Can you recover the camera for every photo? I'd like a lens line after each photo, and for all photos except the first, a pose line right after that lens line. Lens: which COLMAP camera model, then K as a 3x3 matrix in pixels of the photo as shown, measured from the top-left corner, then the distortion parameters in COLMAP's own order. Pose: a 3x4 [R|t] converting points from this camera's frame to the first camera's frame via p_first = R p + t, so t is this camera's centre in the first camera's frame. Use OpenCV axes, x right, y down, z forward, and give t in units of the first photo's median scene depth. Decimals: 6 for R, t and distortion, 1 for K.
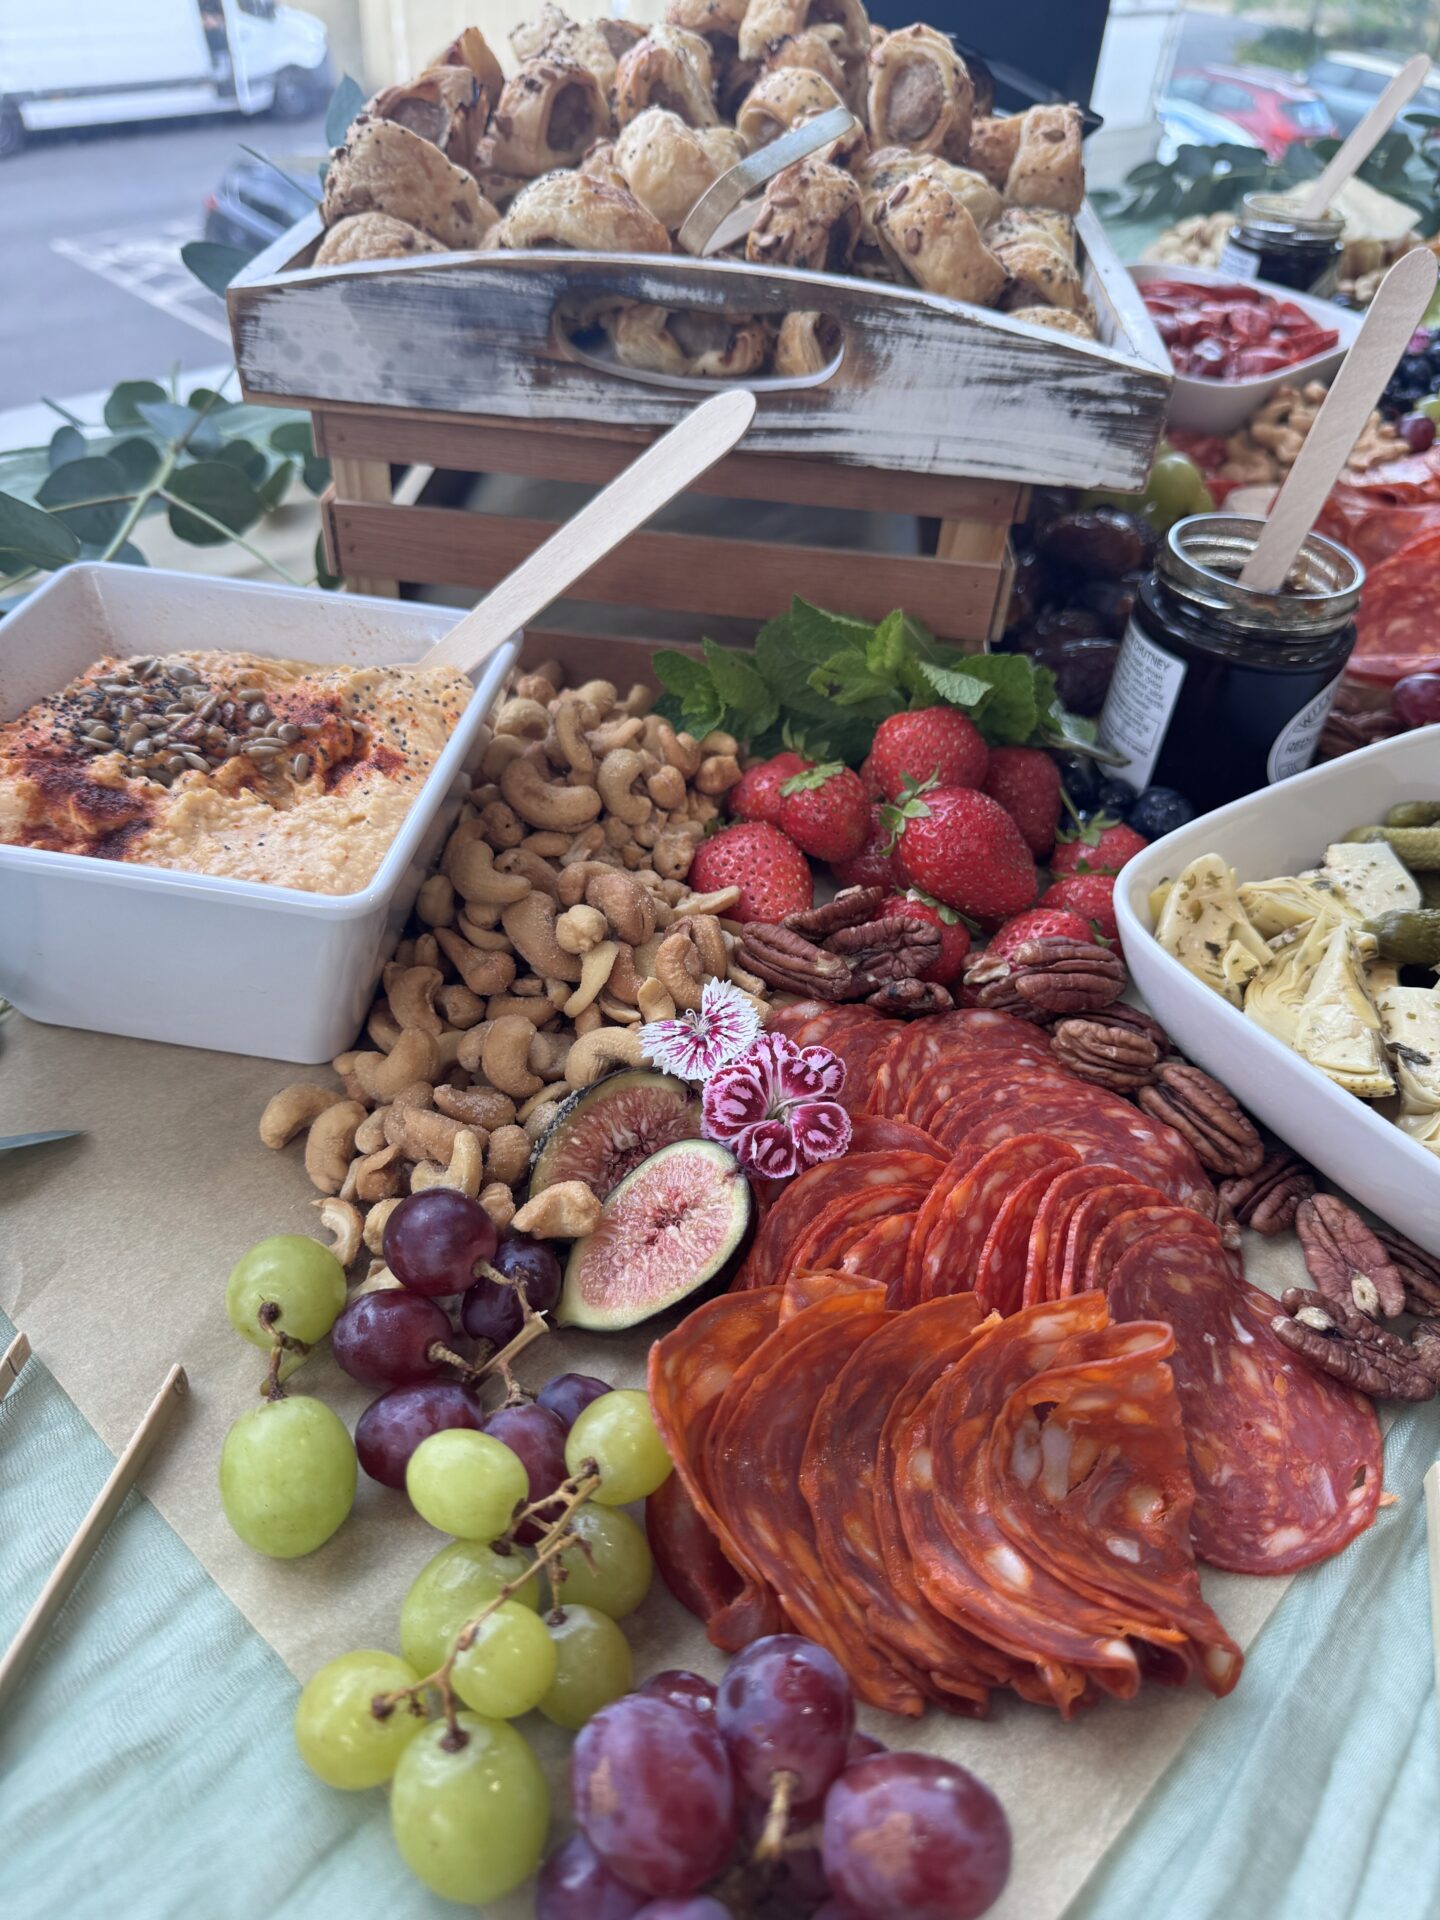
lens RADIAL K [[1345.9, 0, 699.2], [0, 1345.9, 960.7], [0, 0, 1]] dist [0.070395, -0.113255]
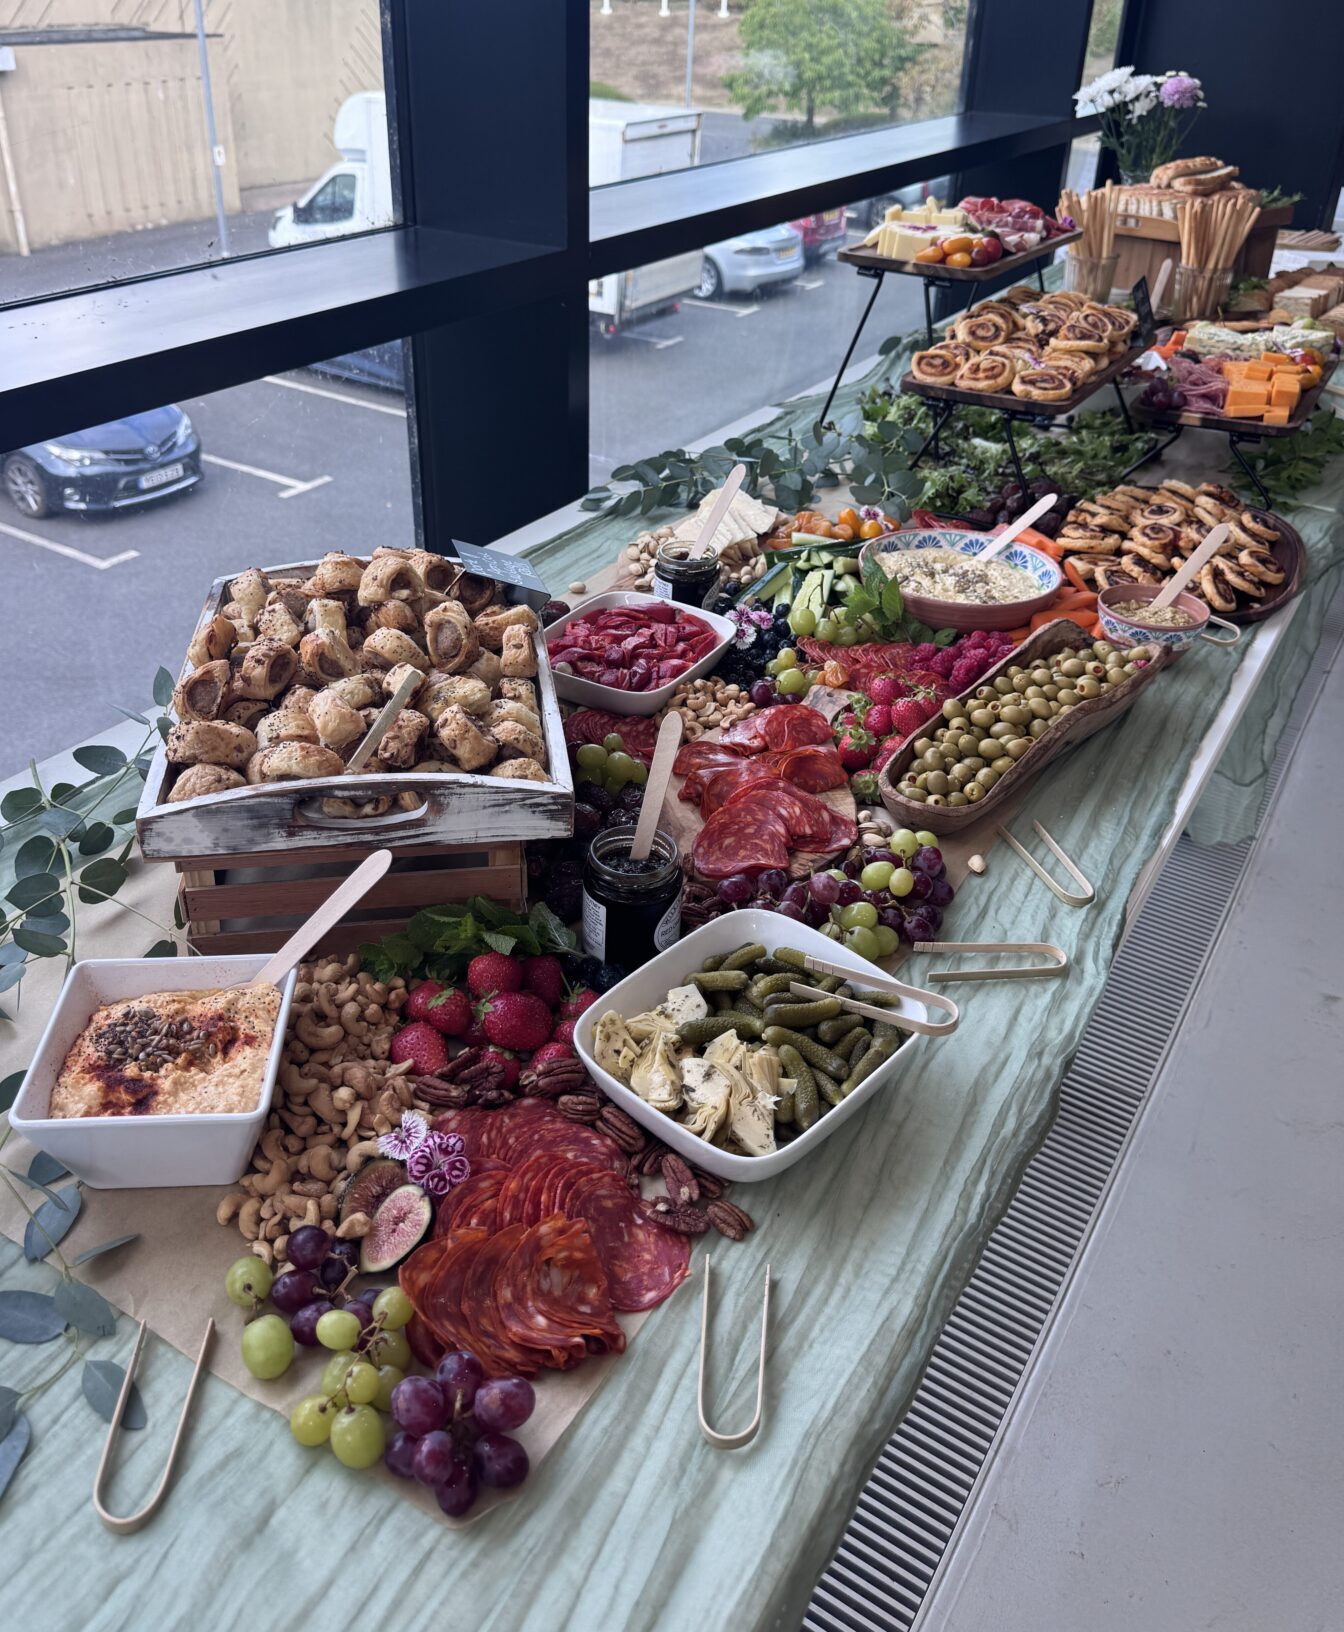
lens RADIAL K [[1329.7, 0, 614.1], [0, 1329.7, 684.1], [0, 0, 1]] dist [0.170694, -0.428309]
pose [[0.974562, -0.137885, 0.176681, 0.049996], [0.172080, 0.965440, -0.195741, -0.175441], [-0.143585, 0.221165, 0.964608, -1.429616]]
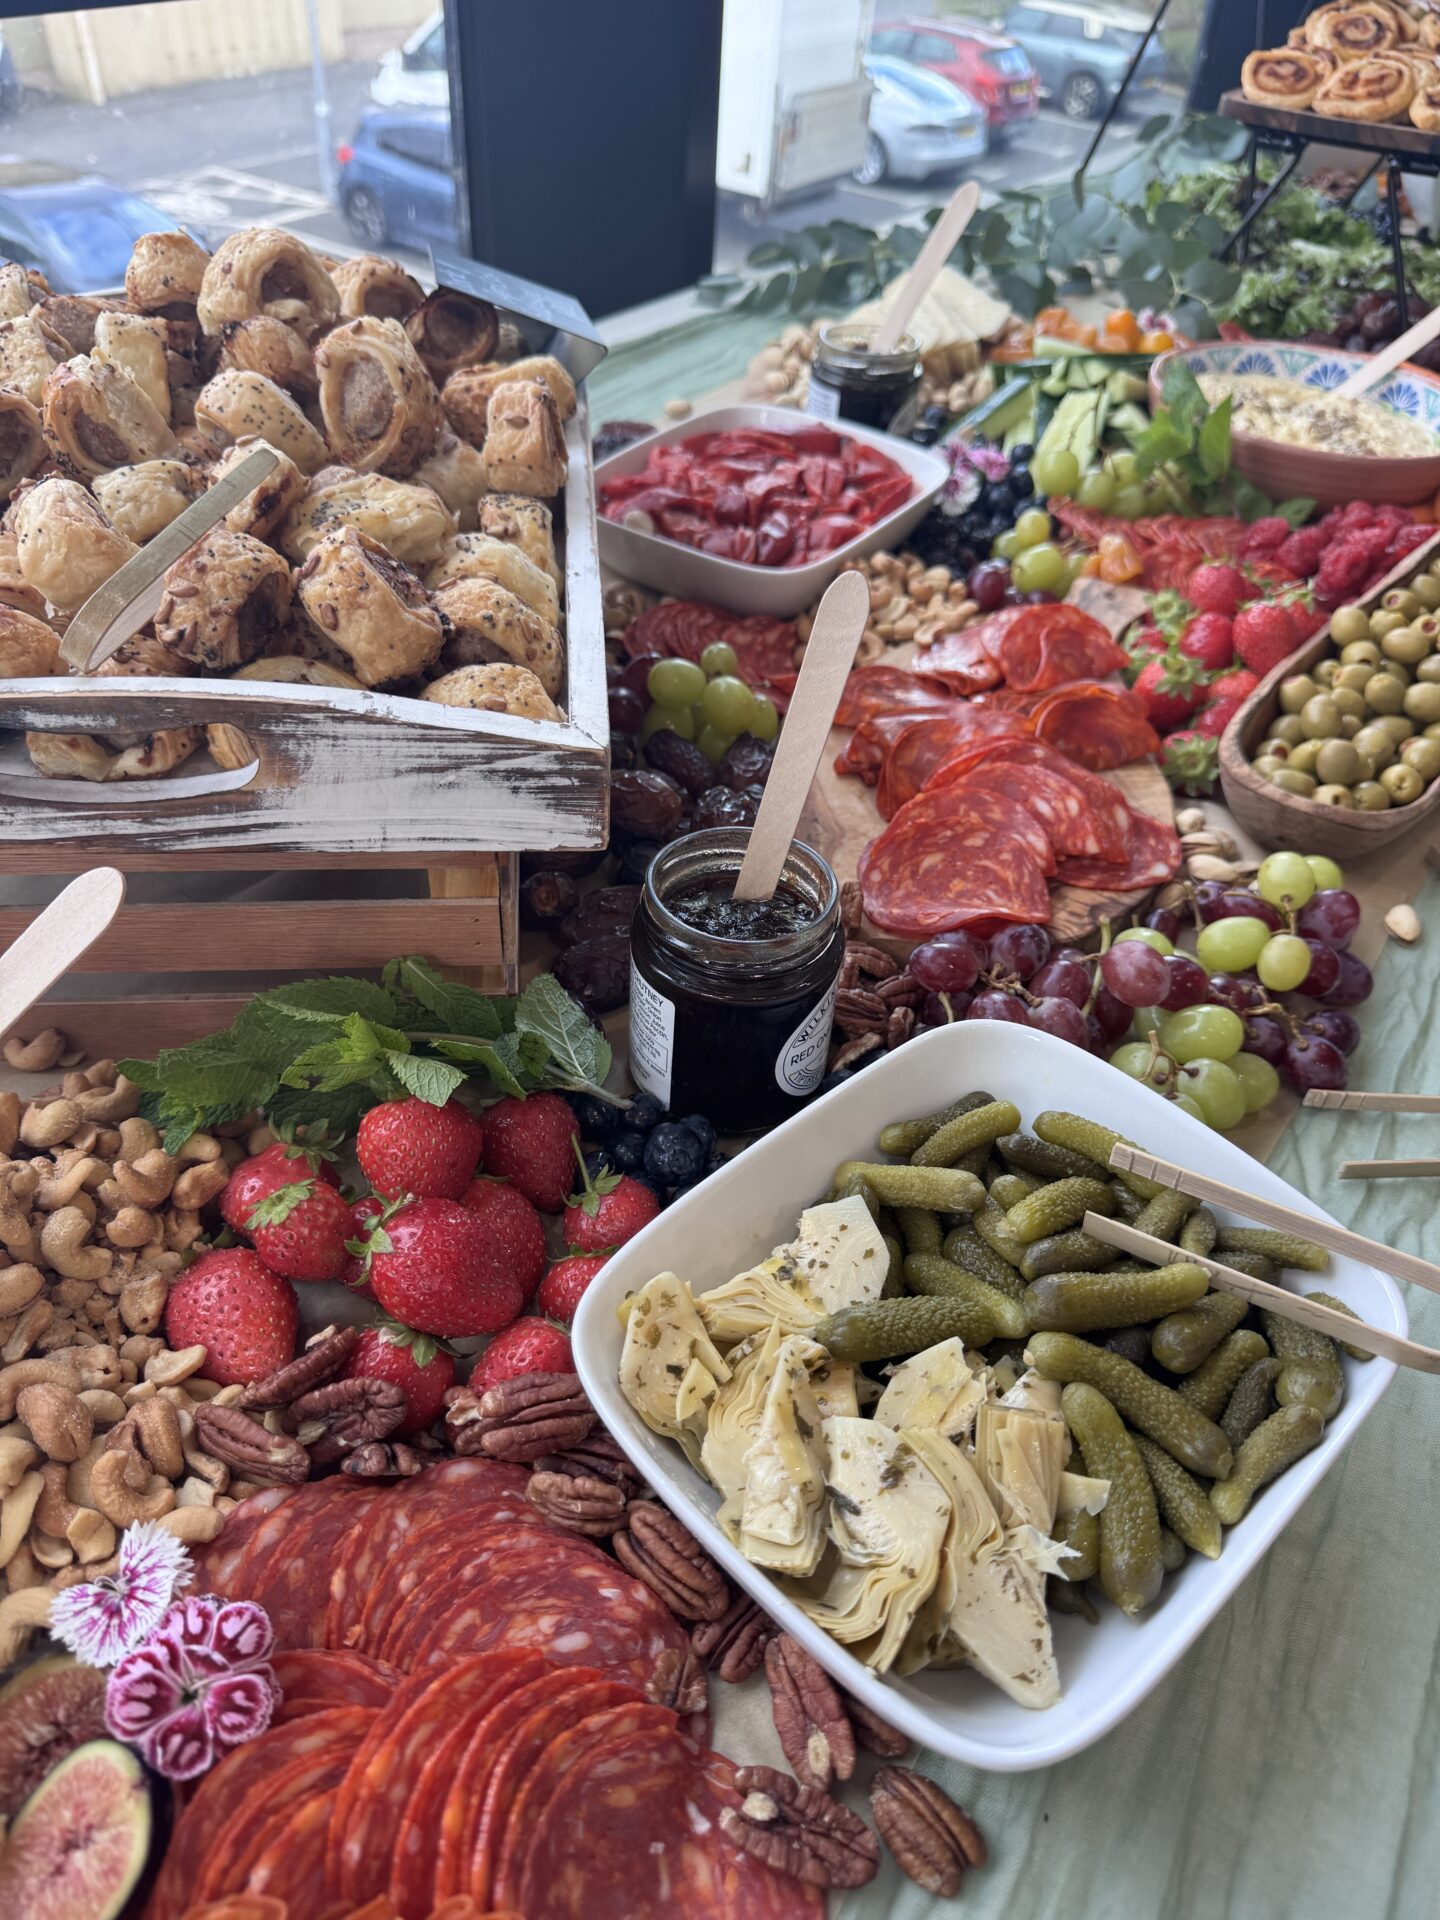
lens RADIAL K [[1362.2, 0, 705.4], [0, 1362.2, 955.7], [0, 0, 1]] dist [0.035442, -0.065913]
pose [[0.984127, -0.123728, 0.127222, 0.318714], [0.121174, 0.992246, 0.027657, -0.344845], [-0.129657, -0.011802, 0.991489, 0.008387]]
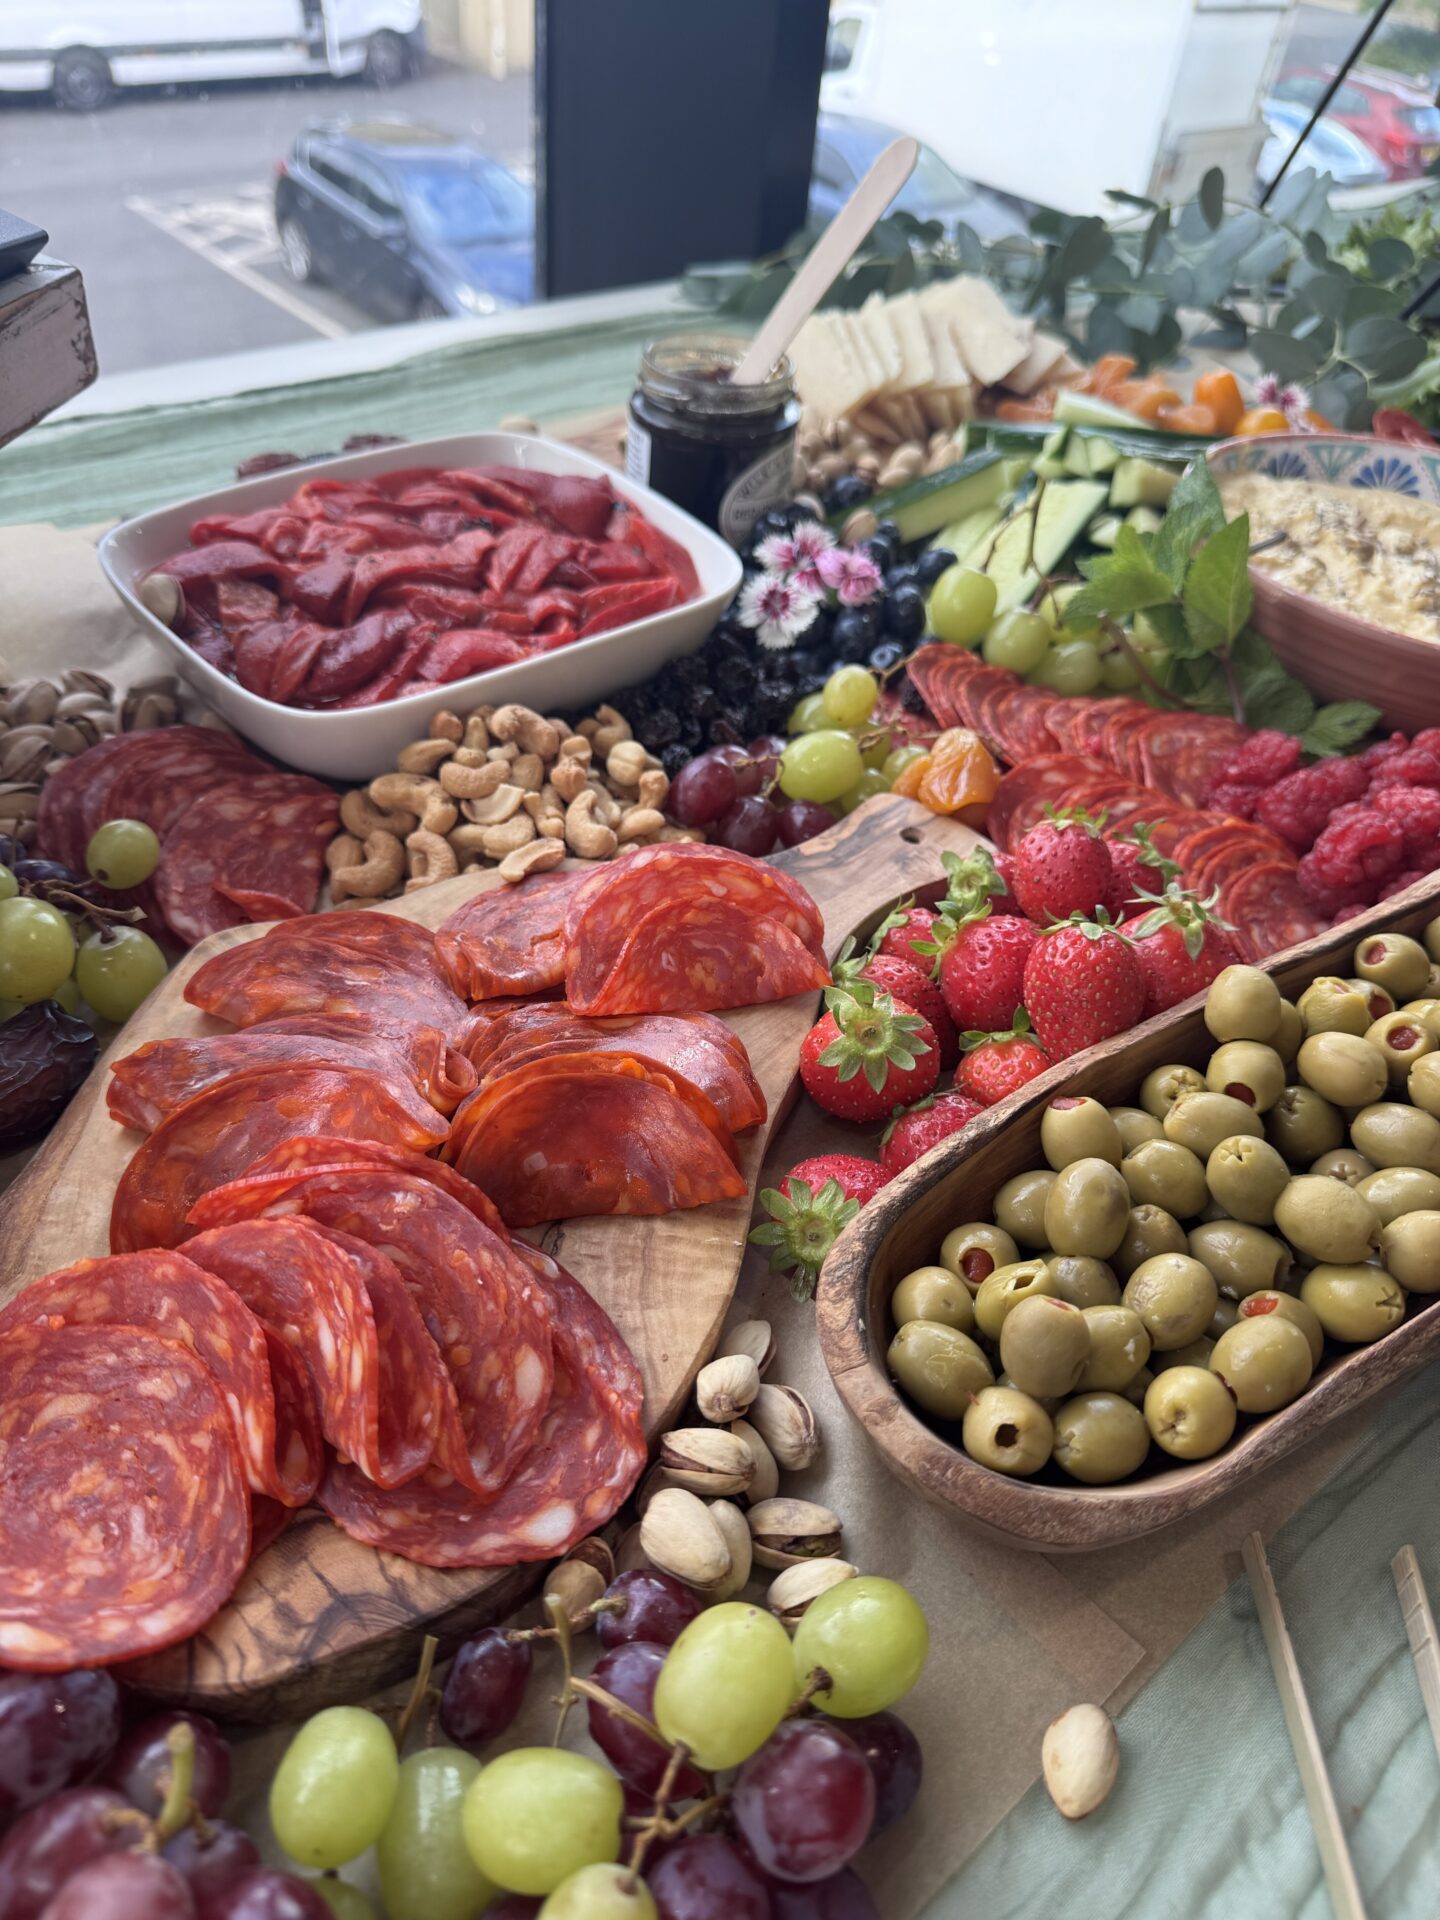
lens RADIAL K [[1362.2, 0, 705.4], [0, 1362.2, 955.7], [0, 0, 1]] dist [0.035442, -0.065913]
pose [[0.996867, 0.068760, -0.039102, 1.146182], [-0.068168, 0.997541, 0.016272, -0.660940], [0.040125, -0.013555, 0.999103, 0.787720]]
